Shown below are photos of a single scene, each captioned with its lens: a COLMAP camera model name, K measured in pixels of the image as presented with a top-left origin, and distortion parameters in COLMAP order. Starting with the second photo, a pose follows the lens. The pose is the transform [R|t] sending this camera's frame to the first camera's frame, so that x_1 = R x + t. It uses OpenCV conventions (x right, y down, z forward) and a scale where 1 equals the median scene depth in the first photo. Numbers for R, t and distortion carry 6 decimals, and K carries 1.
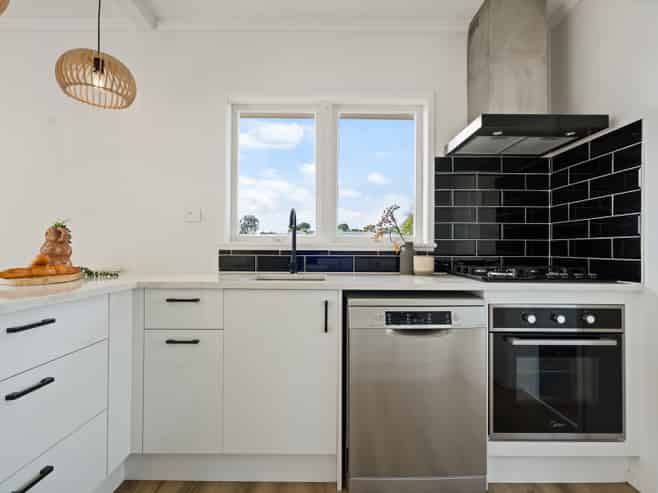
lens RADIAL K [[339.3, 0, 329.0], [0, 339.3, 246.5], [0, 0, 1]] dist [0.001140, 0.000324]
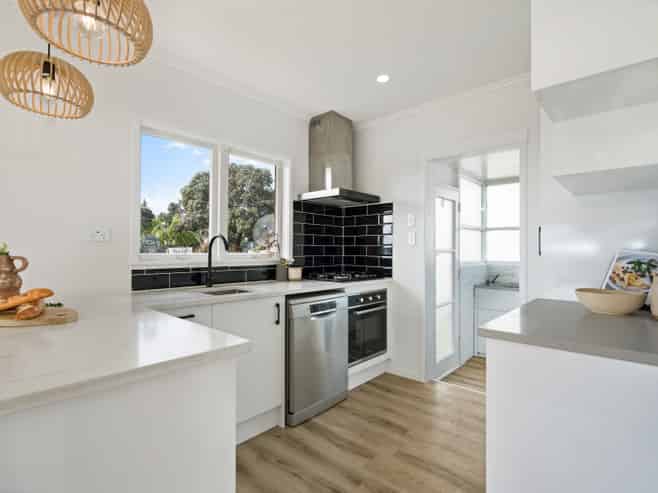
lens RADIAL K [[339.3, 0, 329.0], [0, 339.3, 246.5], [0, 0, 1]] dist [0.001140, 0.000324]
pose [[0.674408, 0.005517, 0.738338, -0.840214], [-0.007448, 0.999972, -0.000668, -0.078312], [-0.738321, -0.005048, 0.674430, -0.144970]]
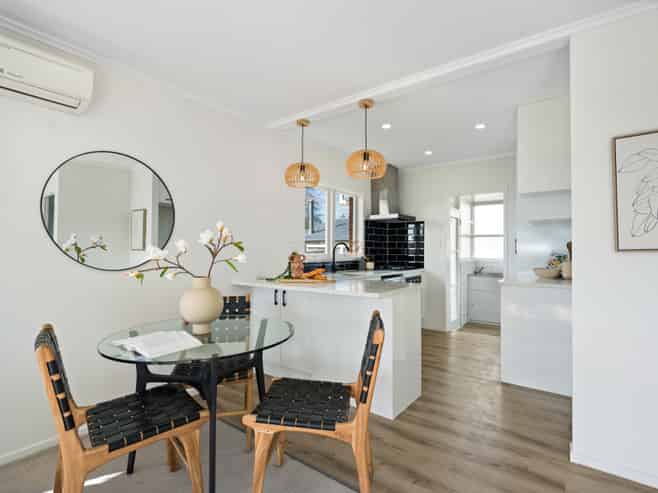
lens RADIAL K [[339.3, 0, 329.0], [0, 339.3, 246.5], [0, 0, 1]] dist [0.001140, 0.000324]
pose [[0.604492, 0.004465, 0.796598, -2.120091], [-0.003631, 0.999989, -0.002850, -0.090146], [-0.796603, -0.001169, 0.604502, -0.277498]]
